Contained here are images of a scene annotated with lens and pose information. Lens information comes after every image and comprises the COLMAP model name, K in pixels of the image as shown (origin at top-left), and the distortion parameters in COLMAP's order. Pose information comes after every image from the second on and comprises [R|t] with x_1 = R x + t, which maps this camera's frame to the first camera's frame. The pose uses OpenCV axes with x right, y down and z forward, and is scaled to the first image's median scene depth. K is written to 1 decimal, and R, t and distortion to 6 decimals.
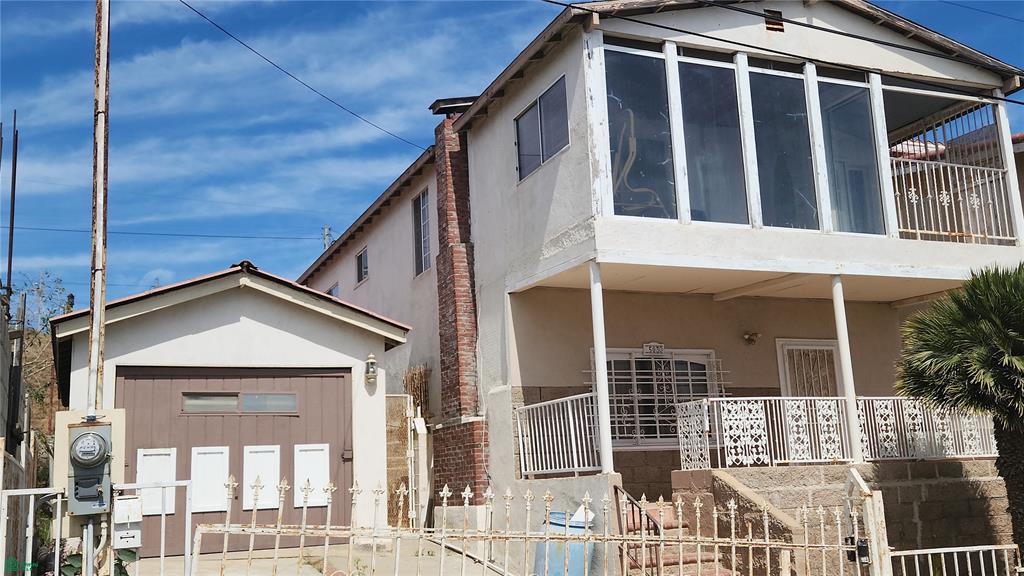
lens RADIAL K [[982.7, 0, 515.8], [0, 982.7, 293.7], [0, 0, 1]] dist [0.093554, -0.102794]
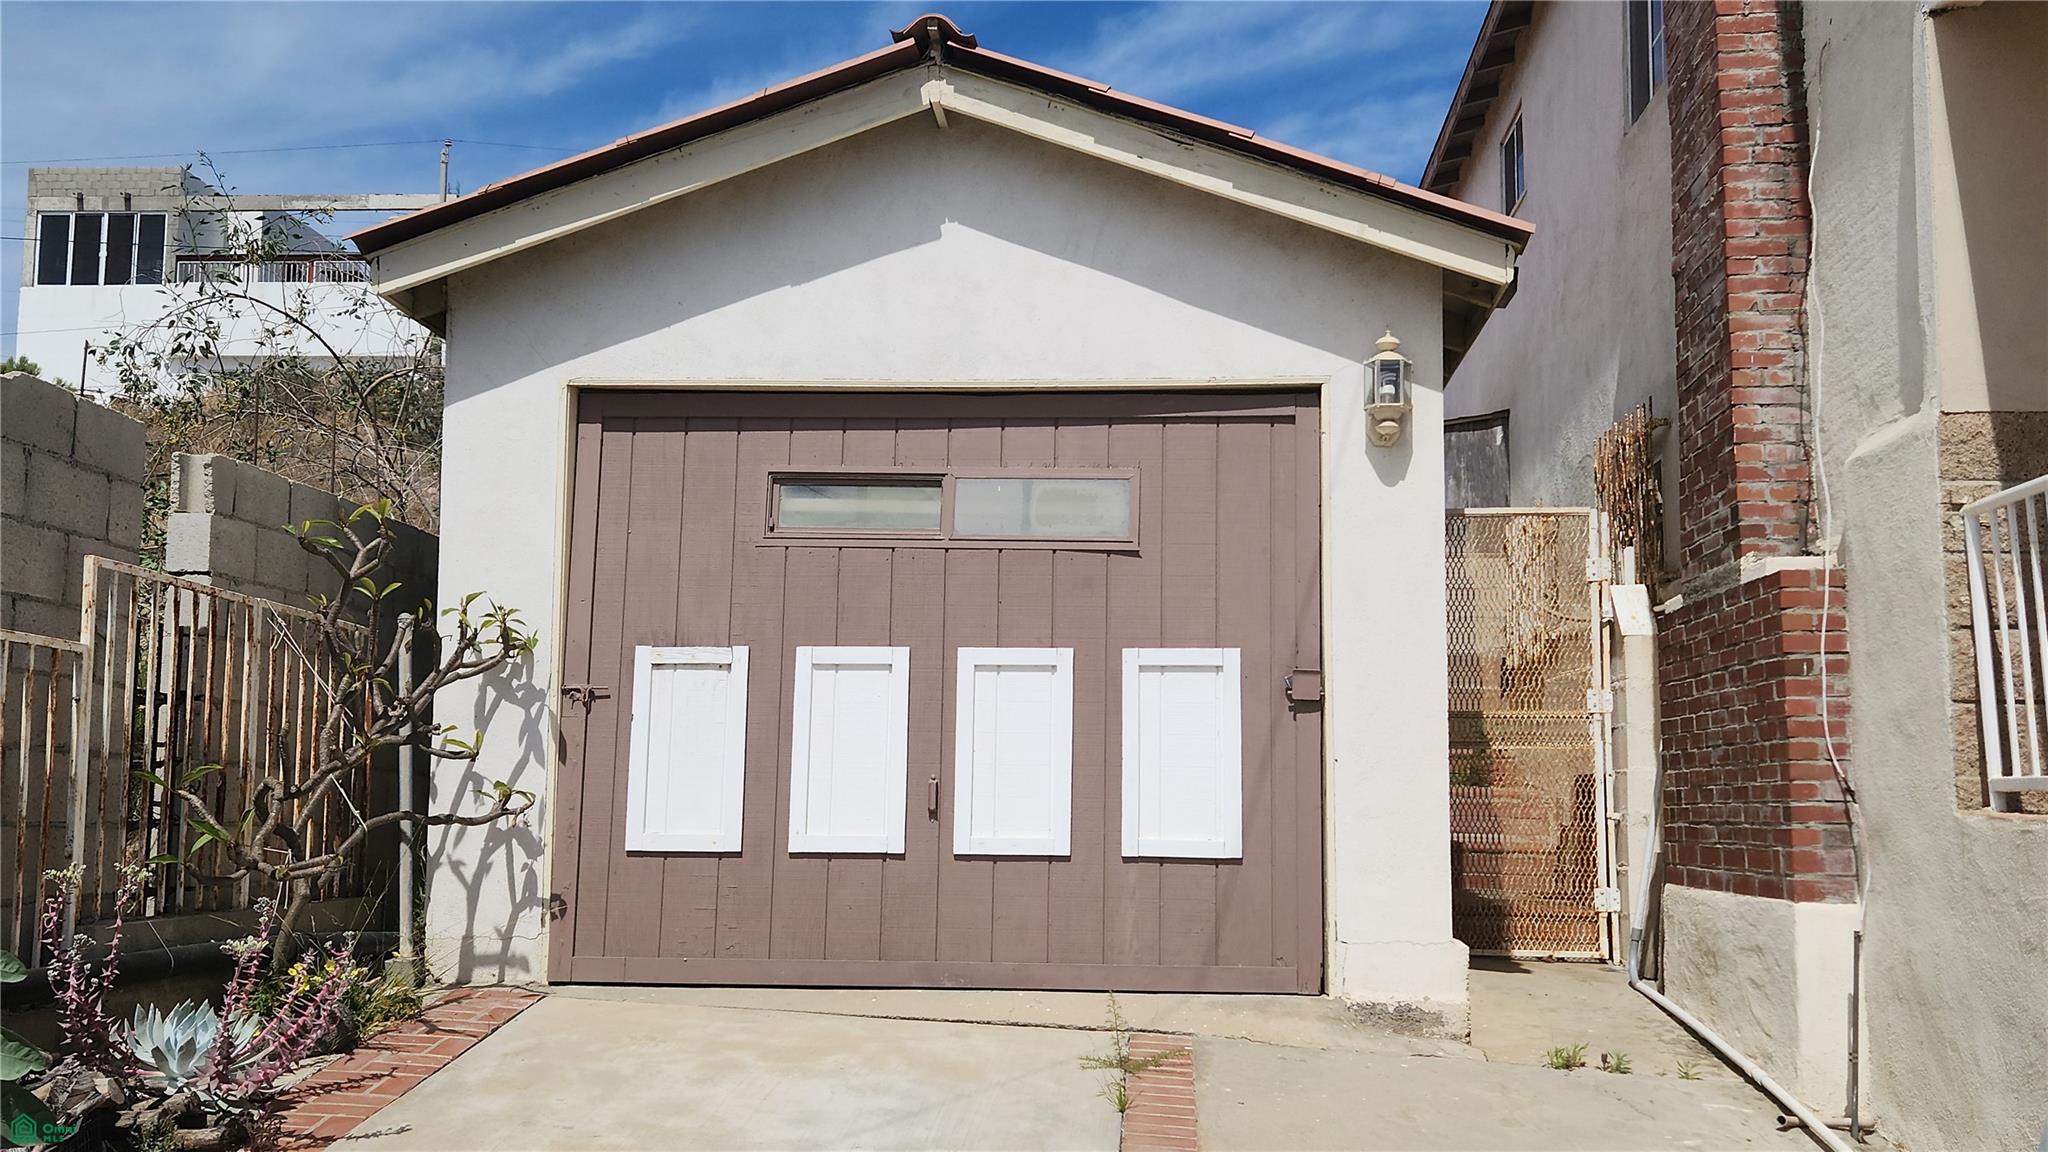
lens RADIAL K [[1965.4, 0, 1031.5], [0, 1965.4, 587.3], [0, 0, 1]] dist [0.093554, -0.102794]
pose [[0.887507, 0.000489, -0.460793, 0.022430], [0.042448, 0.995661, 0.082814, 0.087952], [0.458834, -0.093058, 0.883635, 0.487966]]
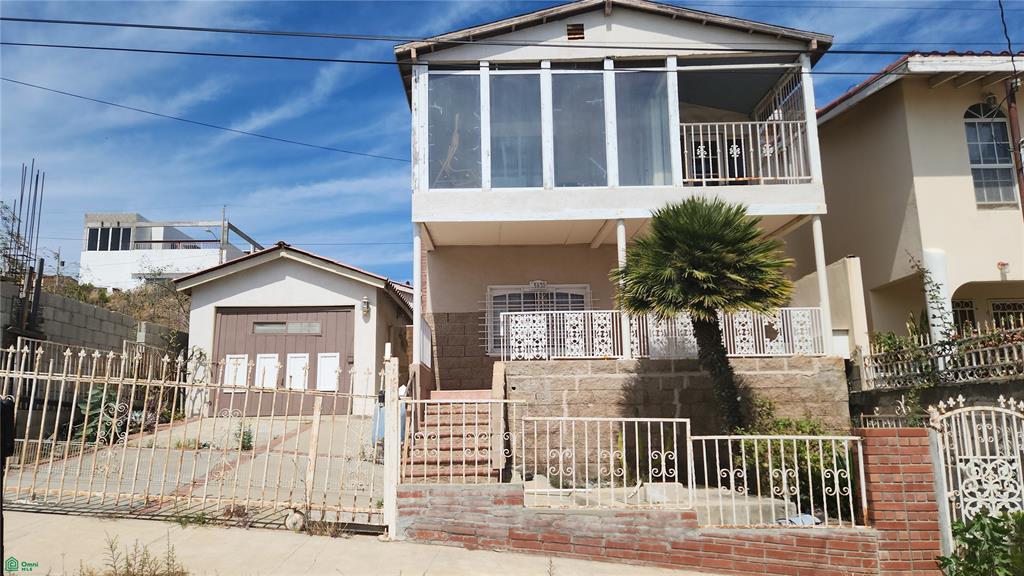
lens RADIAL K [[669.2, 0, 491.8], [0, 669.2, 304.2], [0, 0, 1]] dist [0.077198, -0.054996]
pose [[0.921624, -0.035791, -0.386429, 0.484573], [0.051064, 0.998265, 0.029326, 0.056511], [0.384709, -0.046760, 0.921853, 0.098216]]
